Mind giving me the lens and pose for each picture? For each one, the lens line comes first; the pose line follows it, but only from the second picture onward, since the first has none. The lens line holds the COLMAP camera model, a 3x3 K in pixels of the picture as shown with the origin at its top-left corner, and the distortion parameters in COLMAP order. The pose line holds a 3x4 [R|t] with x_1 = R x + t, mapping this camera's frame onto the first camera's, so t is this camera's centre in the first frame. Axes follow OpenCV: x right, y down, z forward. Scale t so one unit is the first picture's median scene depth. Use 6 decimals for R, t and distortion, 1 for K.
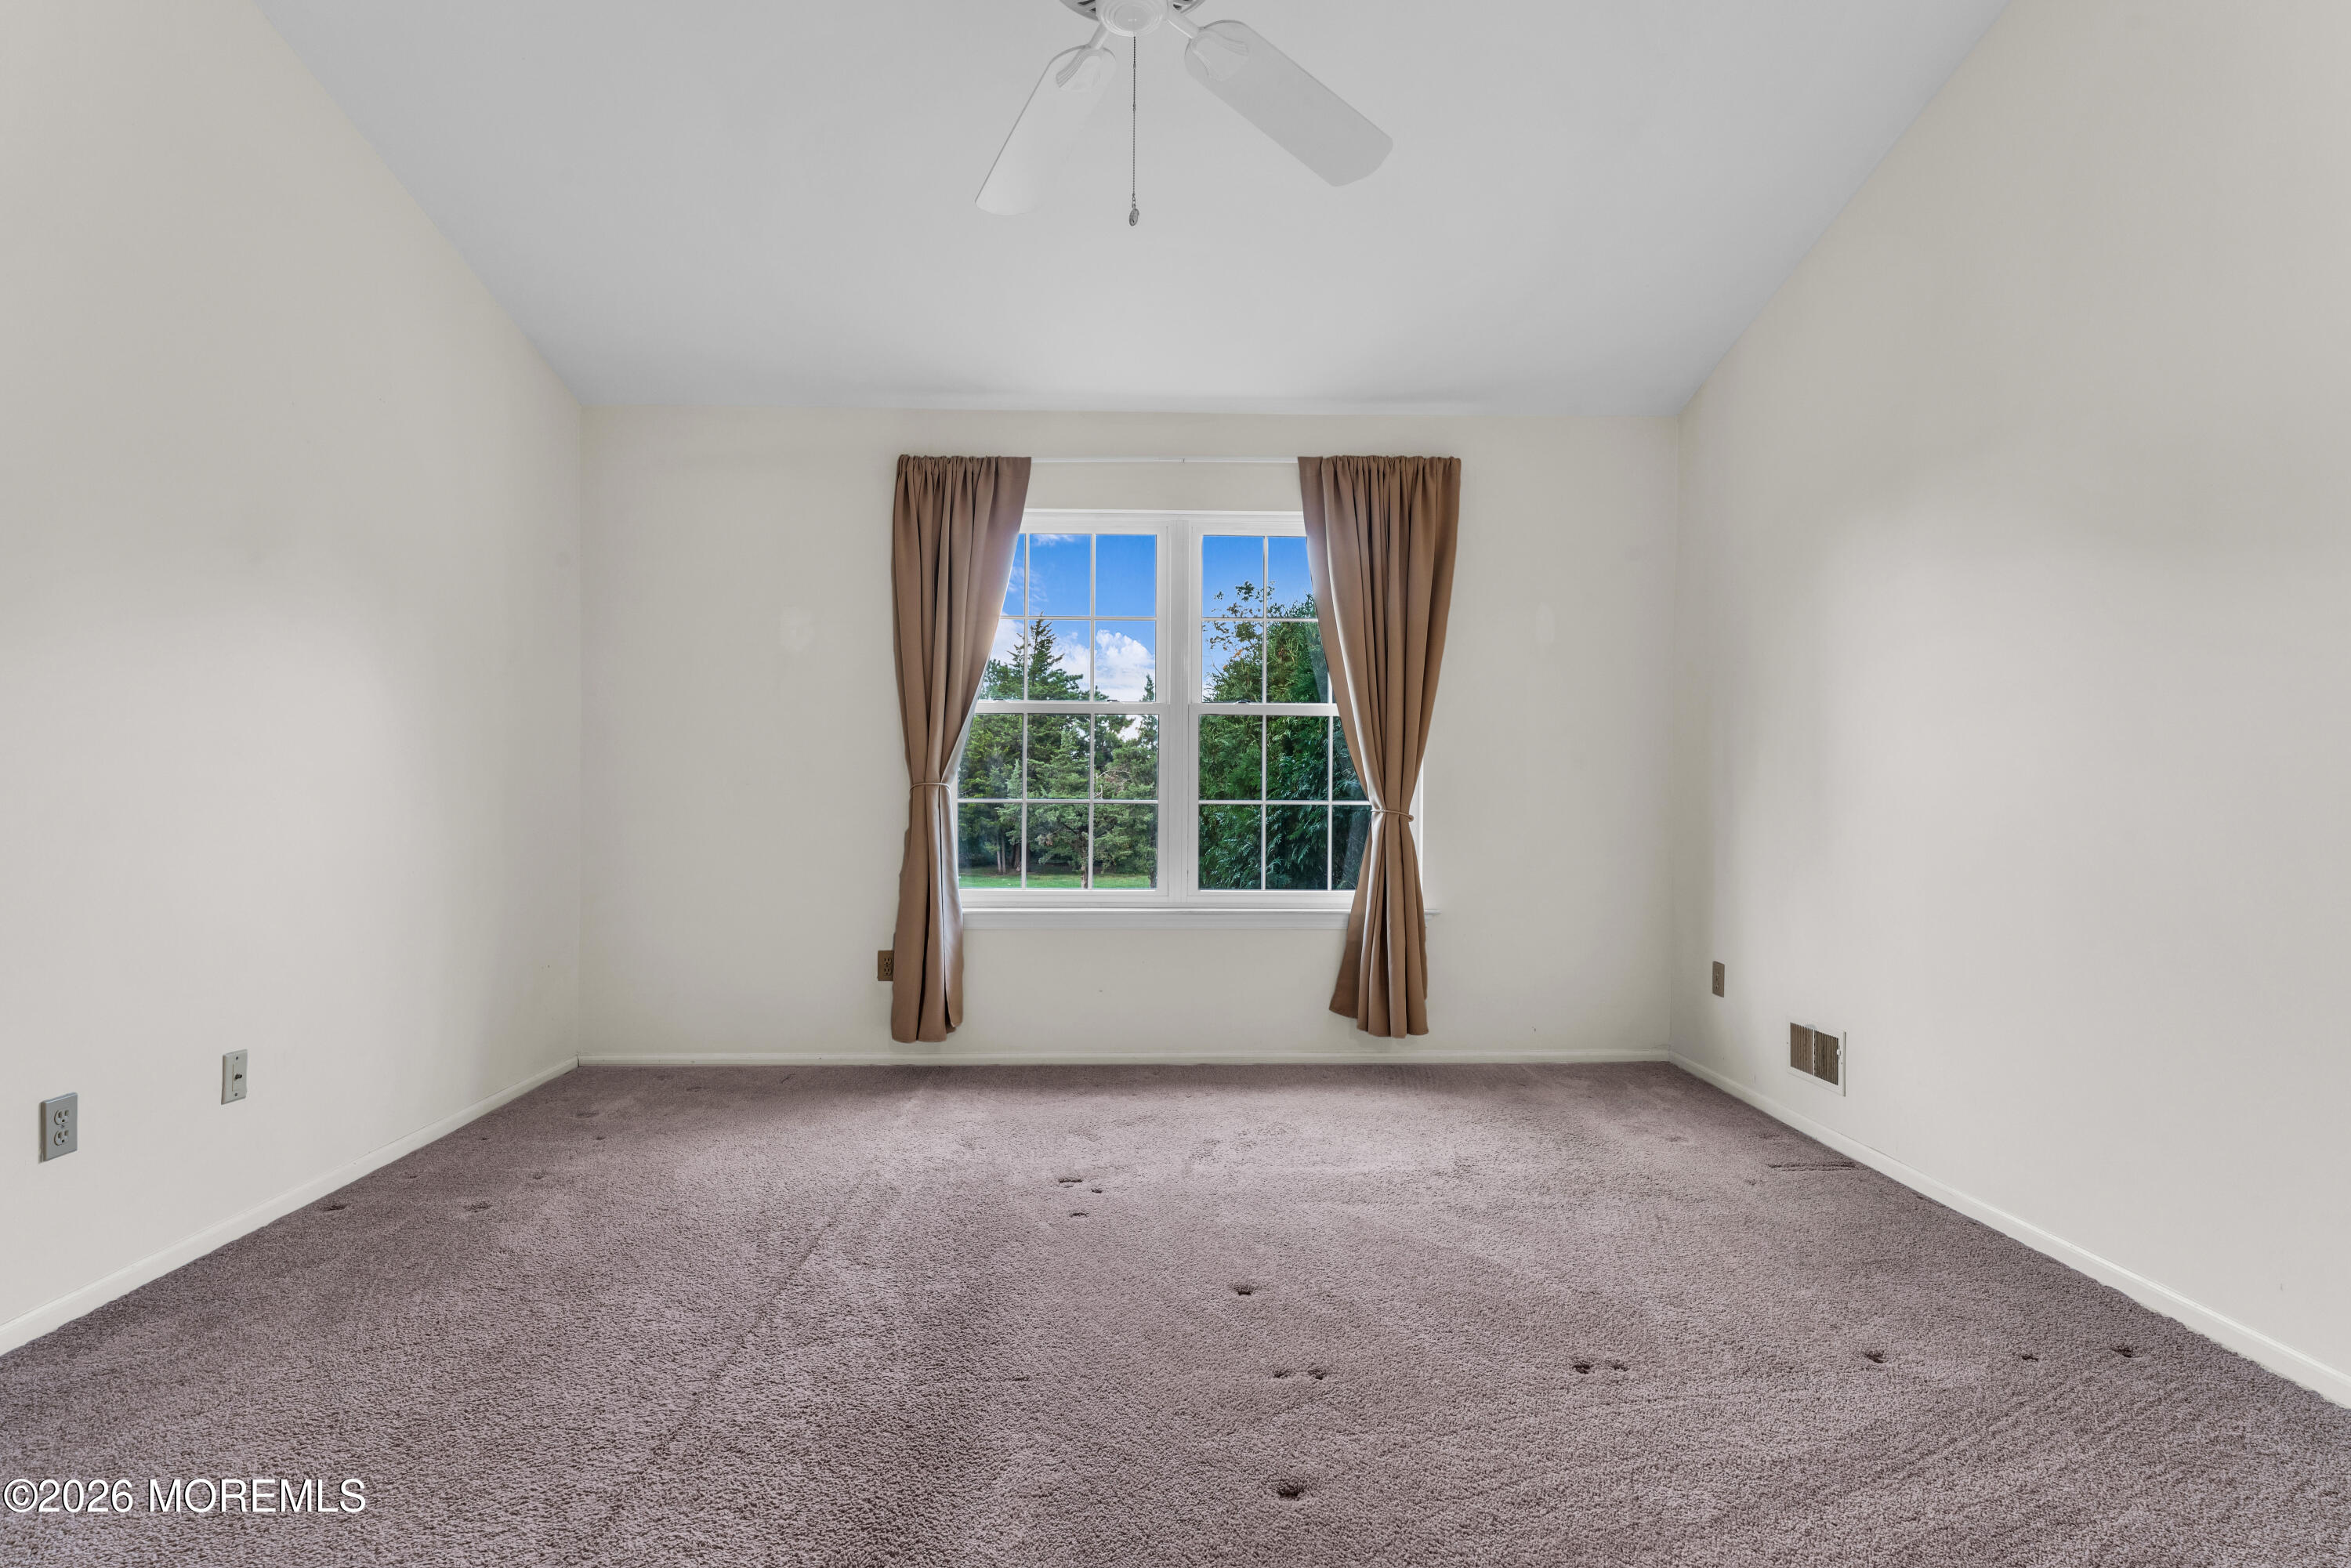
lens RADIAL K [[1134.1, 0, 1172.4], [0, 1134.1, 778.5], [0, 0, 1]] dist [-0.001288, -0.000185]
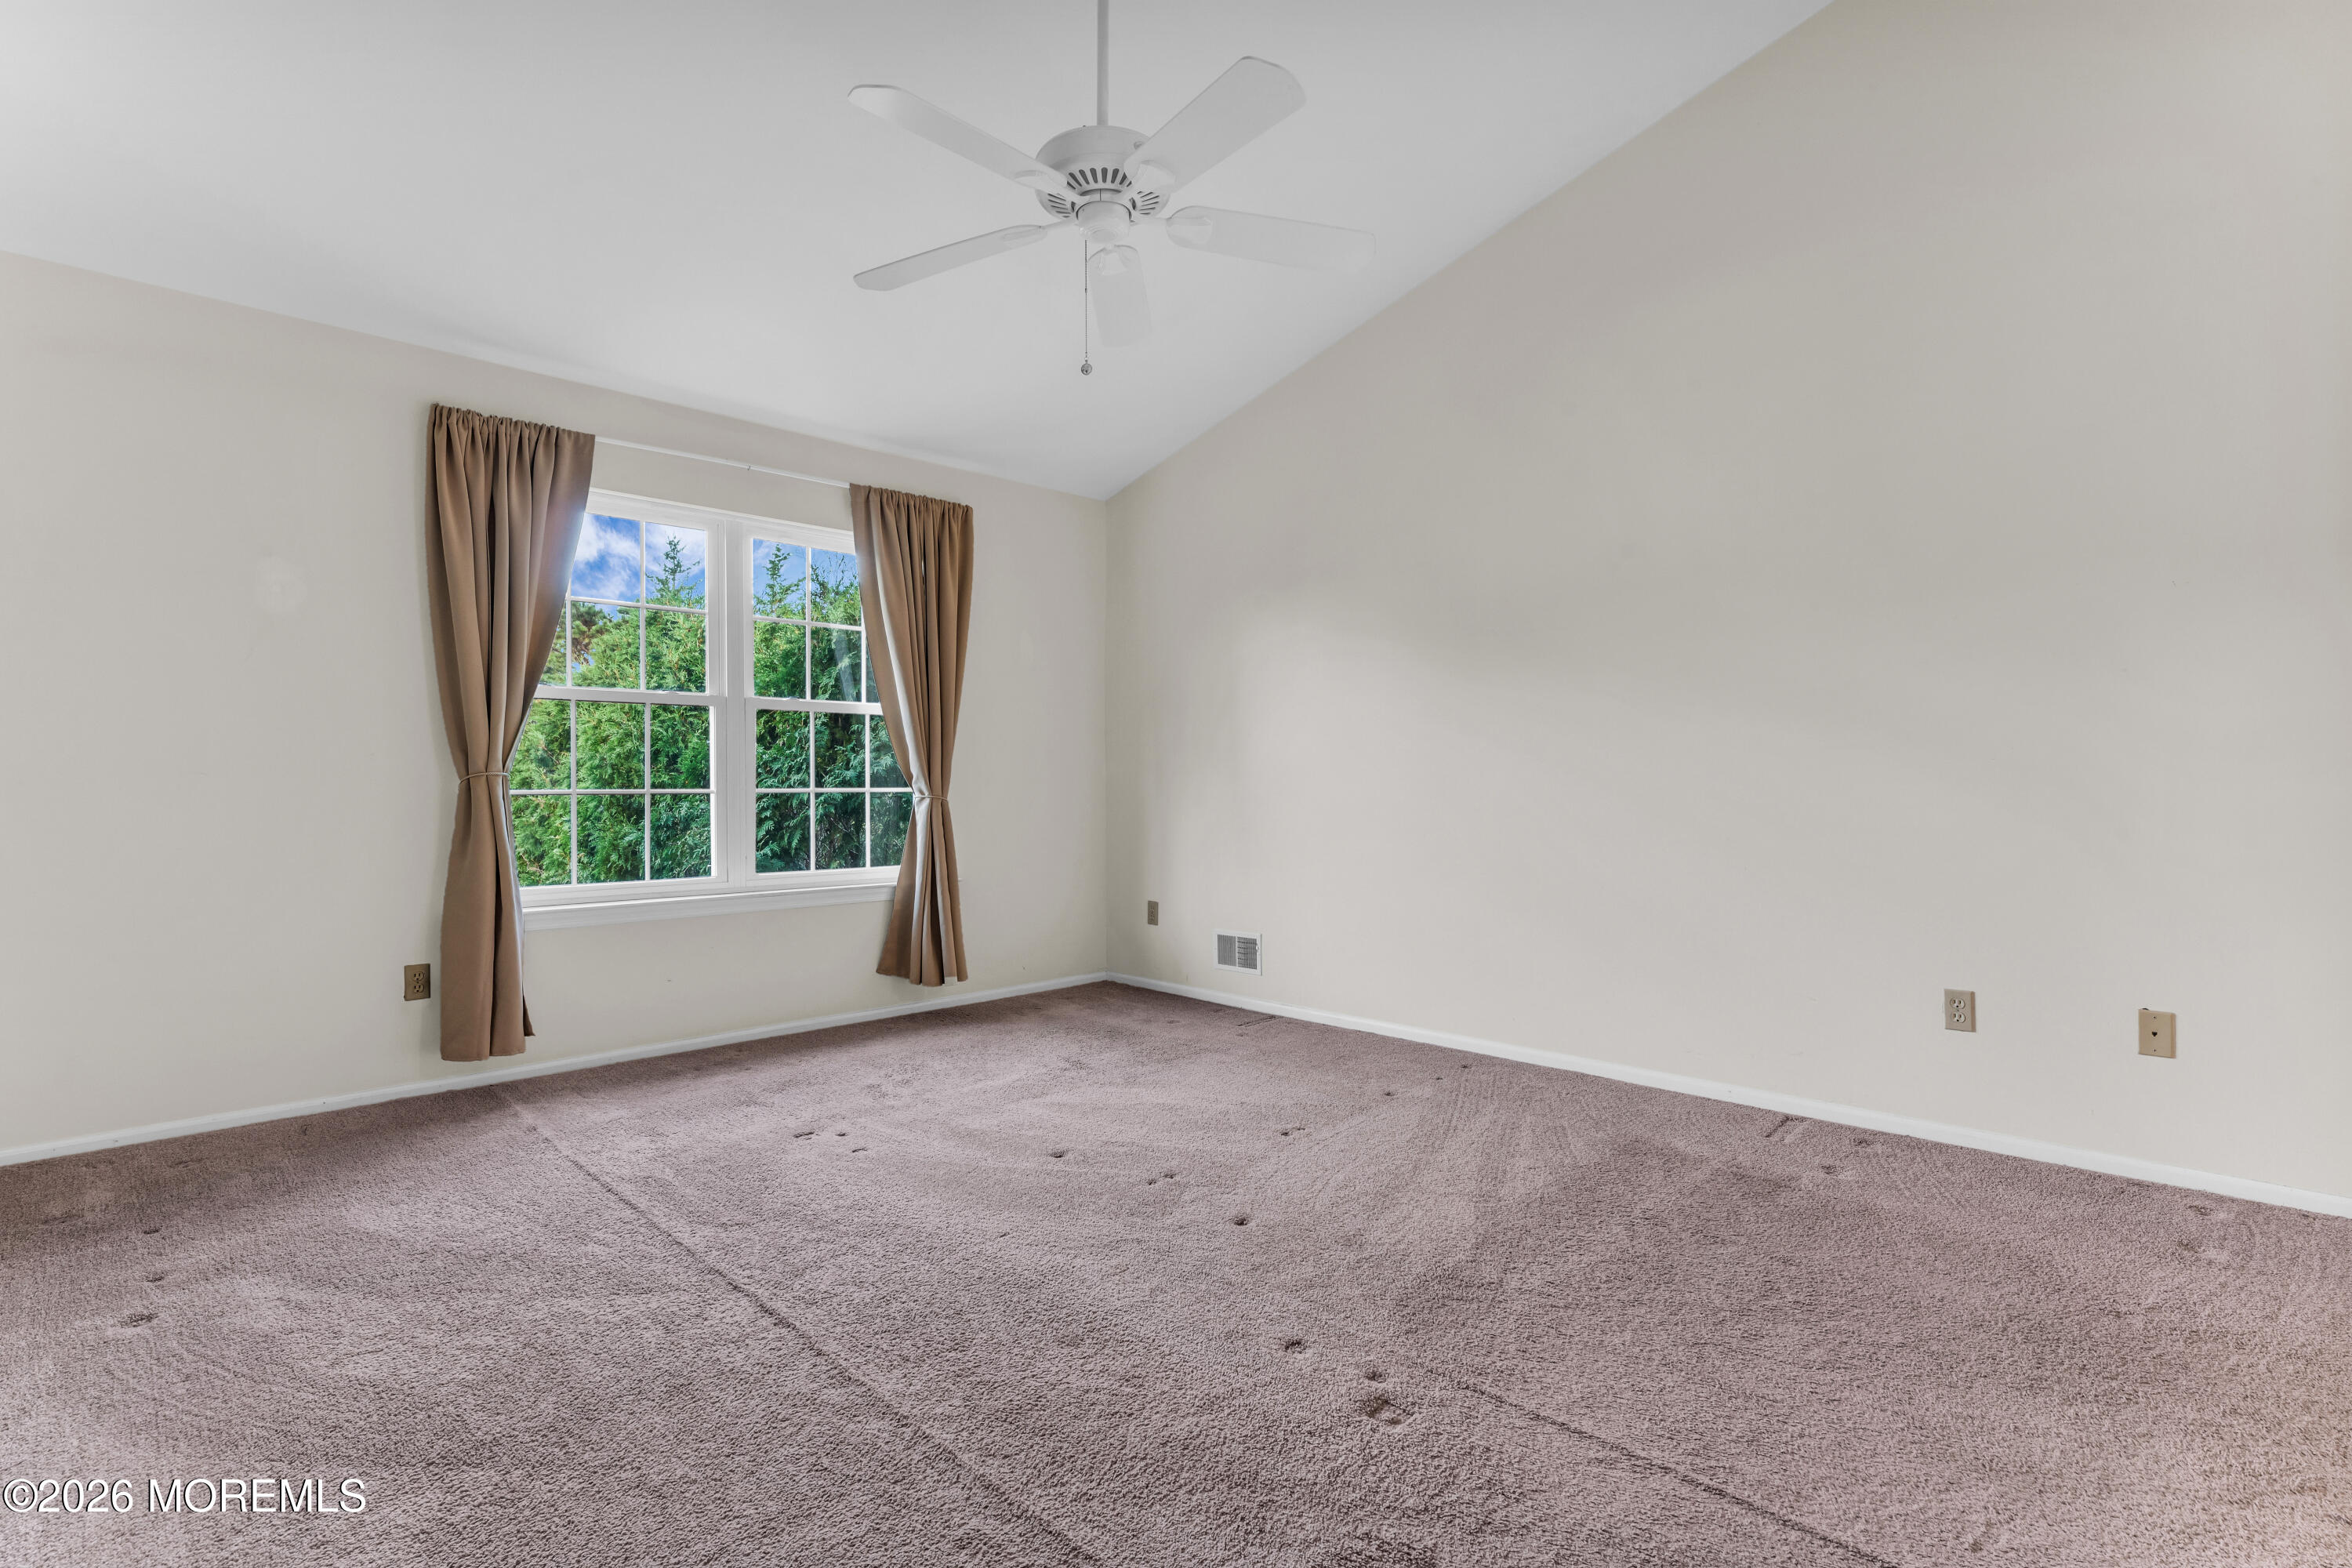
lens RADIAL K [[1129.3, 0, 1185.6], [0, 1129.3, 759.5], [0, 0, 1]] dist [-0.002174, 0.000129]
pose [[0.727313, 0.007931, 0.686260, -0.429347], [-0.005432, 0.999968, -0.005799, -0.005225], [-0.686285, 0.000490, 0.727333, -0.042572]]
